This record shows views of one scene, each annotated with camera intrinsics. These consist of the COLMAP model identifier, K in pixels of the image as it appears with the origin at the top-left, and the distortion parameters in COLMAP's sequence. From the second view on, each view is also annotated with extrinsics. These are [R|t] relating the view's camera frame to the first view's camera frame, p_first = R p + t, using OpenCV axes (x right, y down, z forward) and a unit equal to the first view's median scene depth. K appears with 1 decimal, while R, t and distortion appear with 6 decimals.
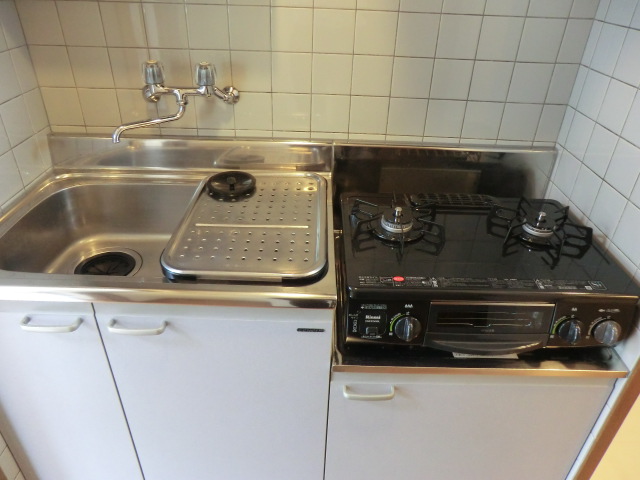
lens RADIAL K [[462.0, 0, 319.7], [0, 462.0, 230.8], [0, 0, 1]] dist [-0.071132, 0.060012]
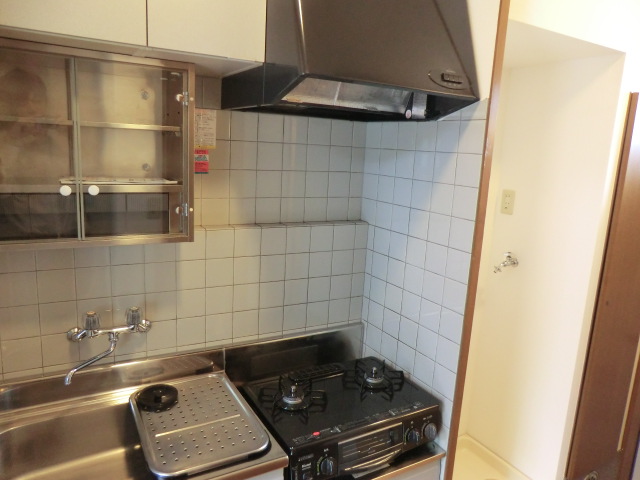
lens RADIAL K [[462.0, 0, 320.4], [0, 462.0, 240.5], [0, 0, 1]] dist [-0.071132, 0.060012]
pose [[0.864233, -0.079268, 0.496808, -0.440364], [0.235701, 0.936222, -0.260640, -0.082126], [-0.444463, 0.342352, 0.827797, -0.407775]]
